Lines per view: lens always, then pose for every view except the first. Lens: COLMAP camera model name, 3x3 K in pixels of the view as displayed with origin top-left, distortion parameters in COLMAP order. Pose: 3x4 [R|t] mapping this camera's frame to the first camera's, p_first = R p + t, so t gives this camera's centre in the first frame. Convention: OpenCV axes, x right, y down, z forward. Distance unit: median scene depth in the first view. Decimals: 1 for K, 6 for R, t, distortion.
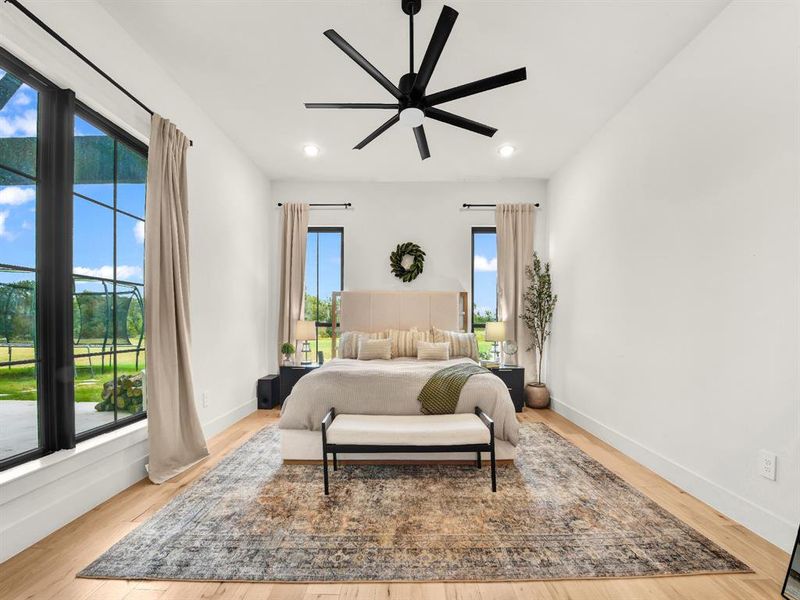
lens RADIAL K [[326.8, 0, 401.1], [0, 326.8, 326.0], [0, 0, 1]] dist [-0.020974, -0.000510]
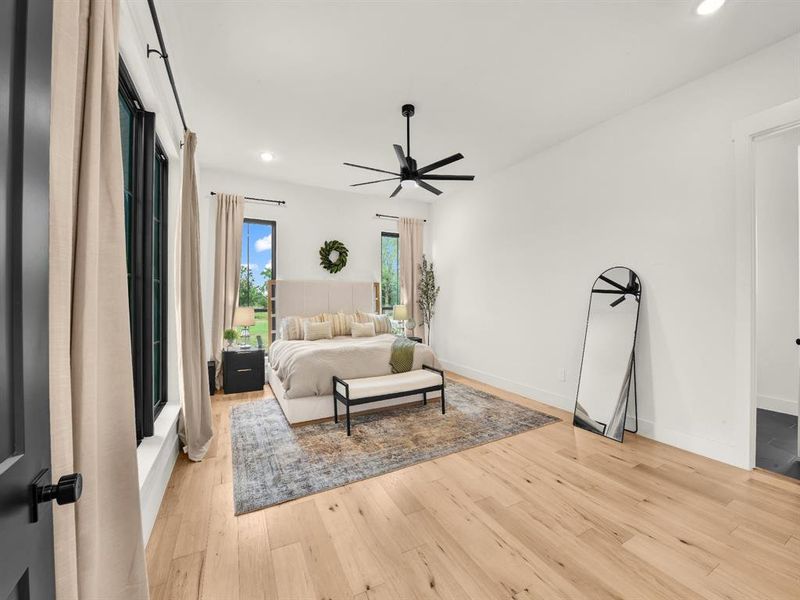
lens RADIAL K [[329.6, 0, 400.0], [0, 329.6, 300.0], [0, 0, 1]] dist [-0.016863, -0.000263]
pose [[0.875053, -0.008256, 0.483956, -0.379438], [0.010470, 0.999943, -0.001874, -0.033847], [-0.483913, 0.006707, 0.875090, -0.187404]]
